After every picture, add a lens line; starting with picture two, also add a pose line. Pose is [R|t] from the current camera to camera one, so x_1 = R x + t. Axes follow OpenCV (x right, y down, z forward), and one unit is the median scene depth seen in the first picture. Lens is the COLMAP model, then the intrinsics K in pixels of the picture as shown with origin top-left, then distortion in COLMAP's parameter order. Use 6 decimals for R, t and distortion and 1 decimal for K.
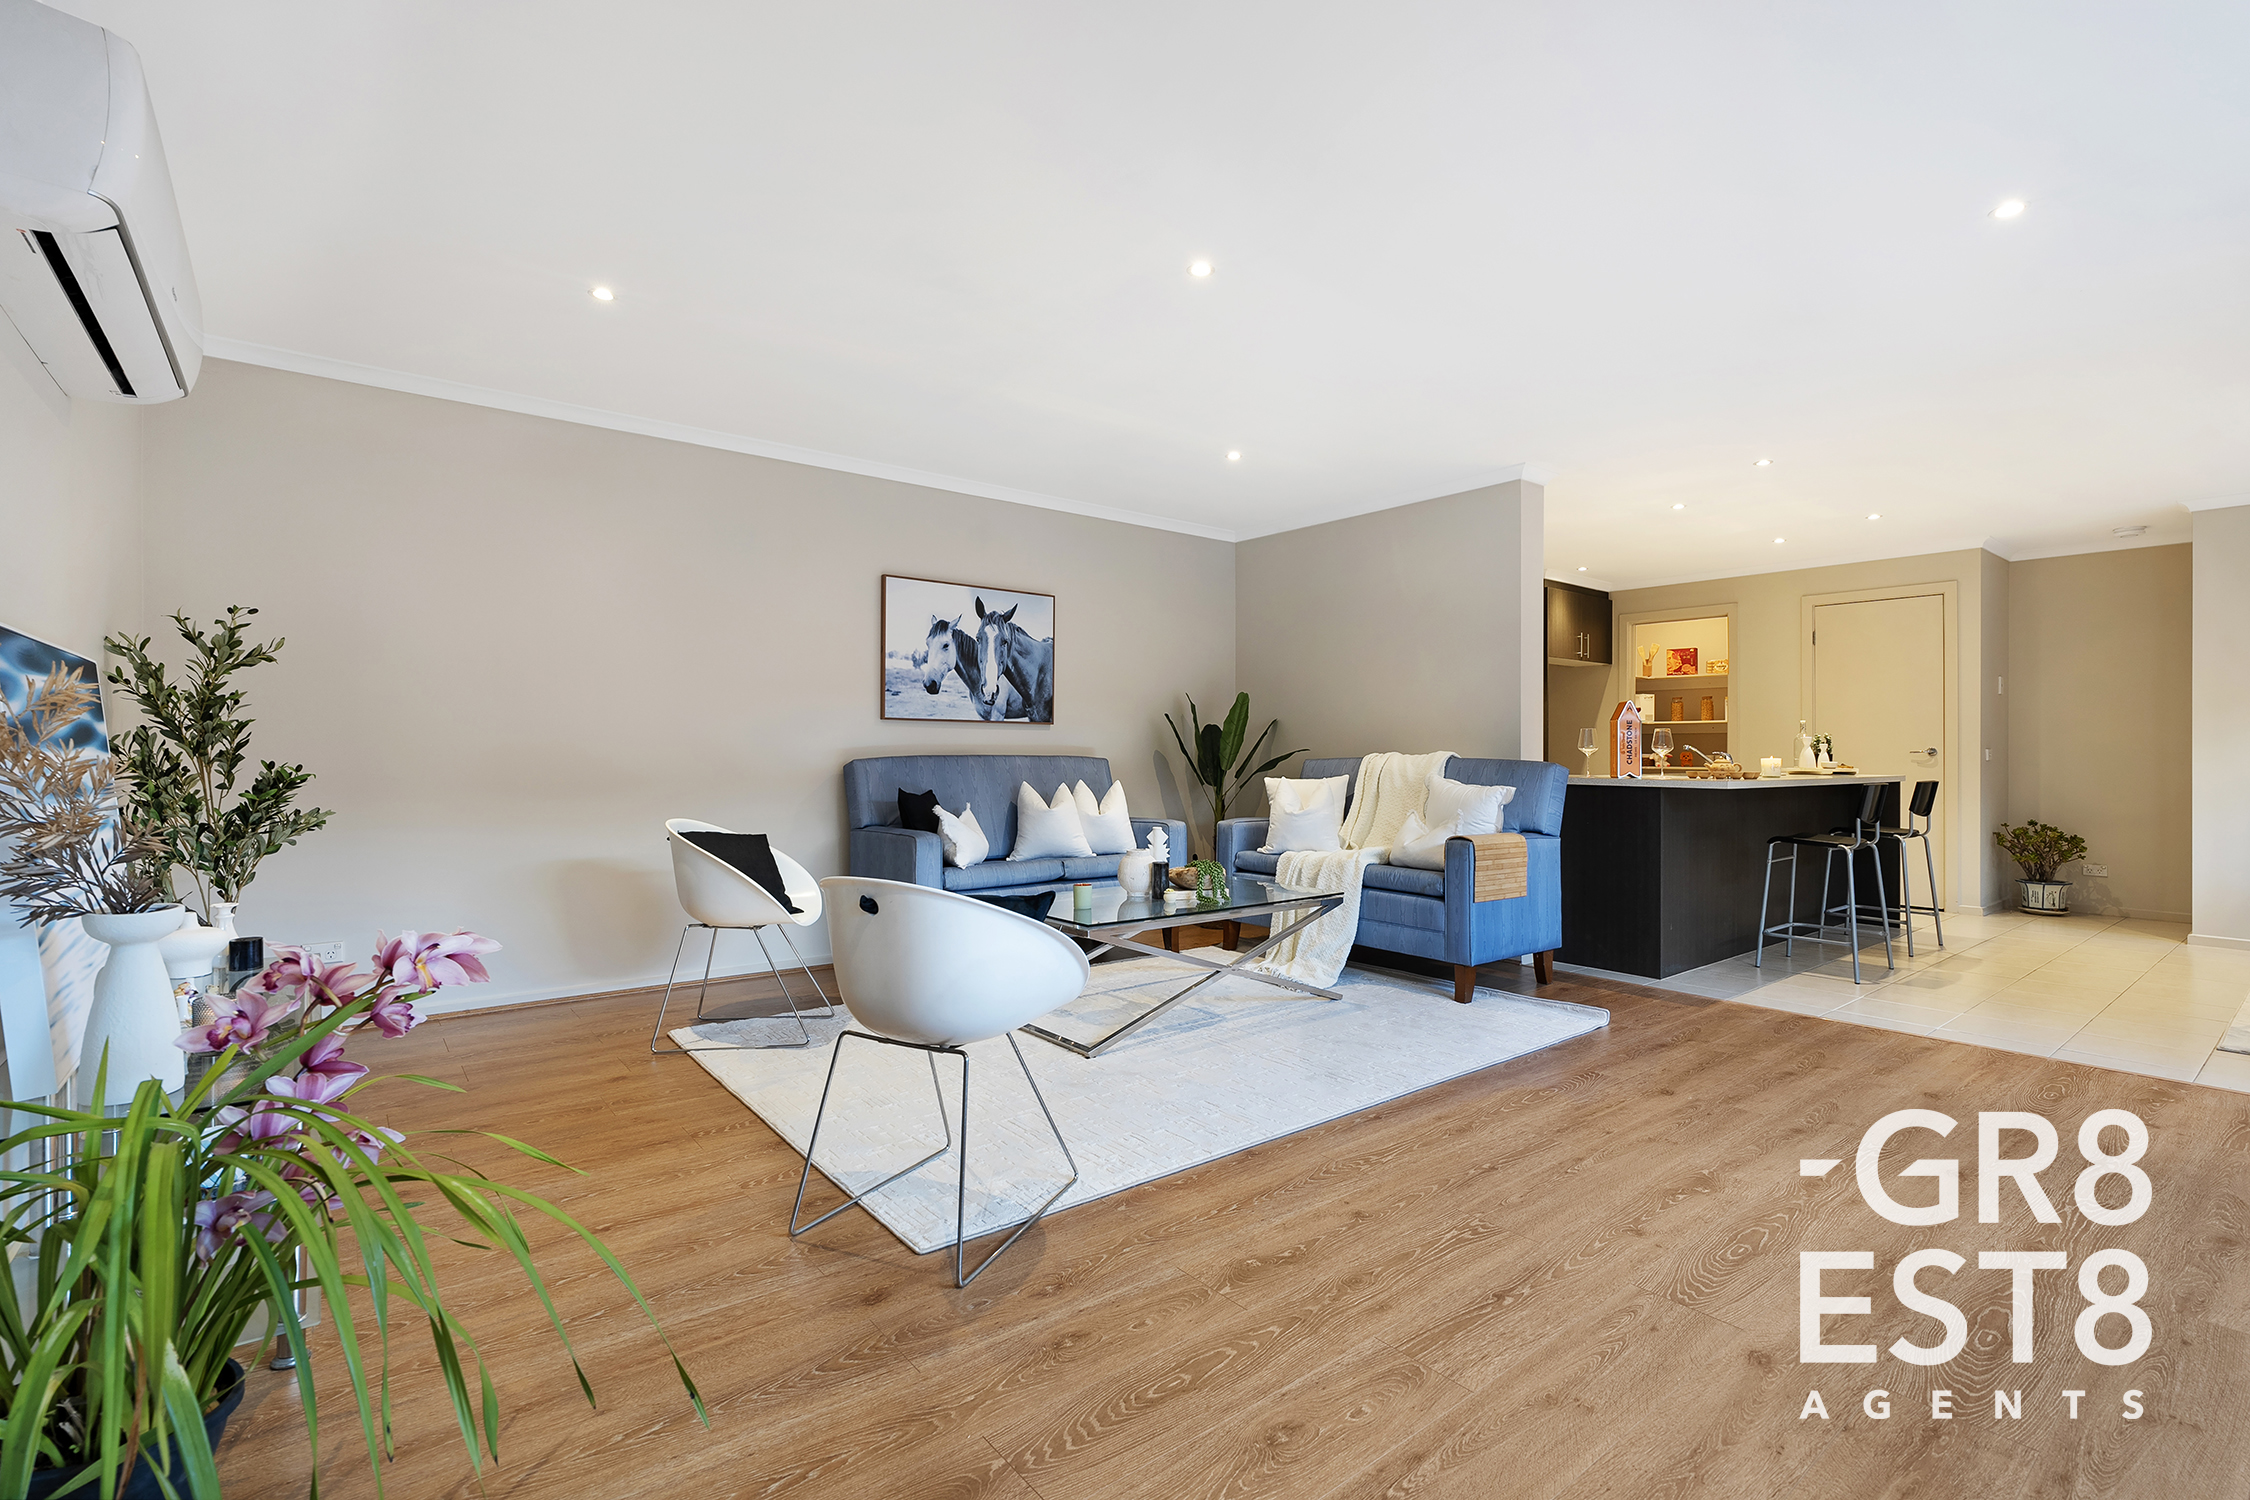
lens RADIAL K [[960.1, 0, 1151.1], [0, 960.1, 741.0], [0, 0, 1]] dist [-0.002464, 0.000017]
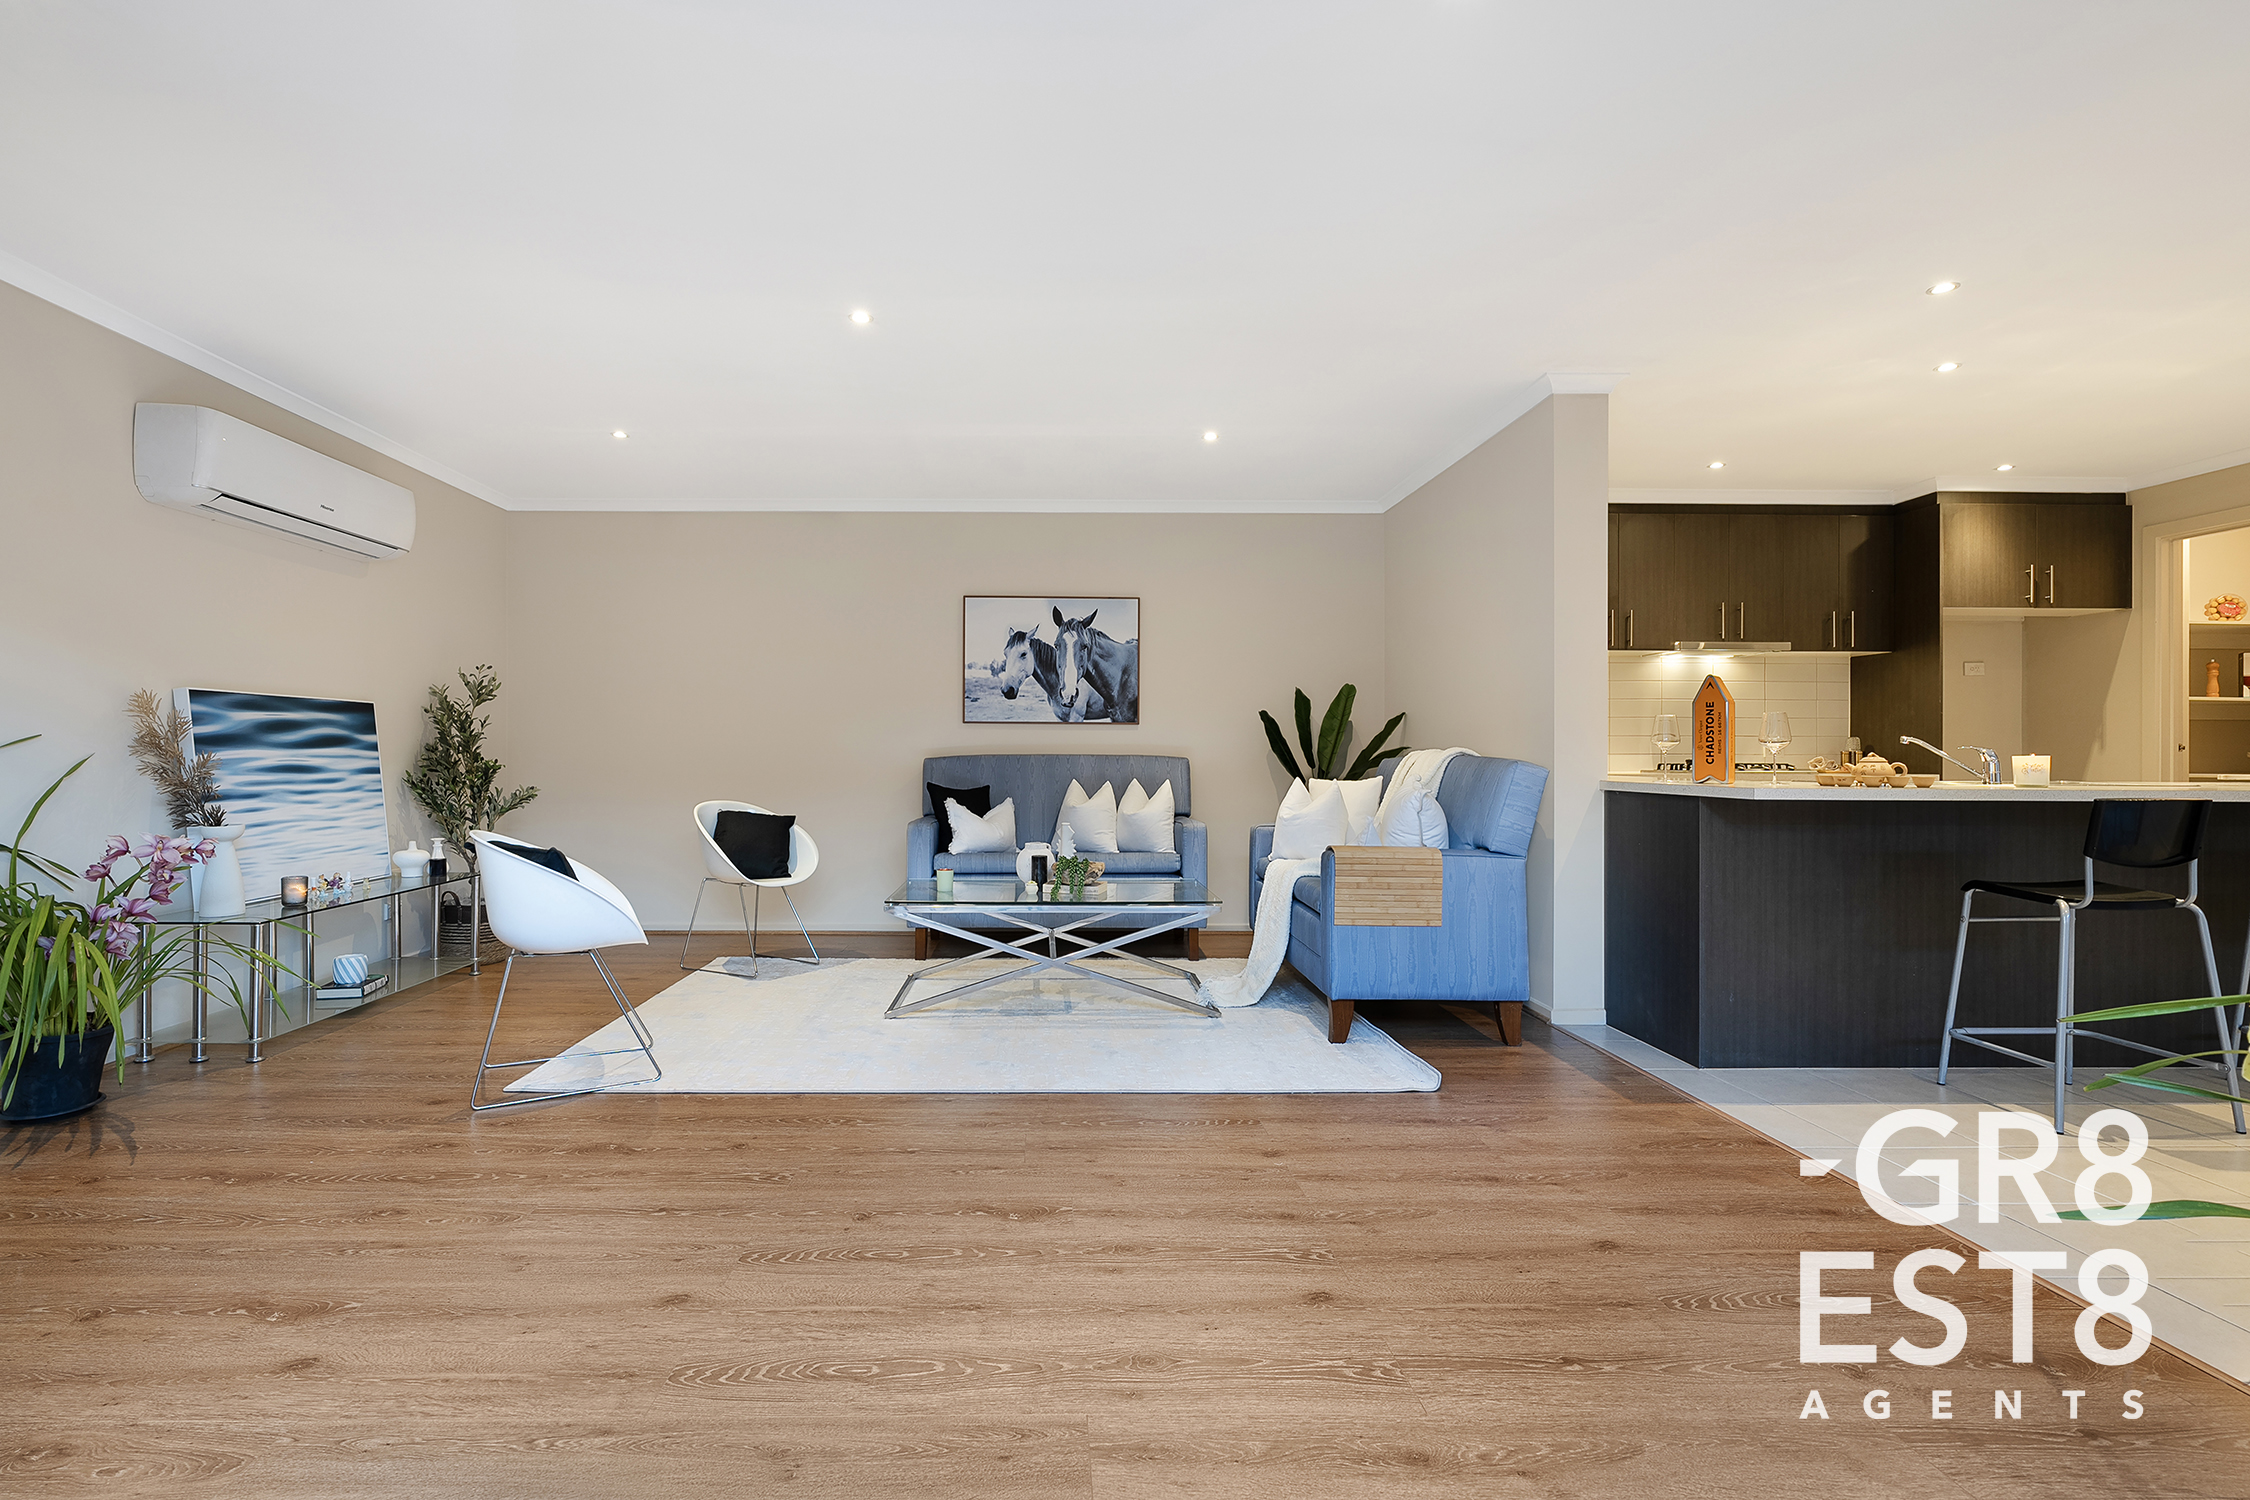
lens RADIAL K [[1010.8, 0, 1082.8], [0, 1010.8, 760.8], [0, 0, 1]] dist [-0.000696, 0.000481]
pose [[0.800564, 0.003039, -0.599239, 0.529542], [0.008977, 0.999814, 0.017063, 0.003109], [0.599179, -0.019039, 0.800388, 0.112688]]
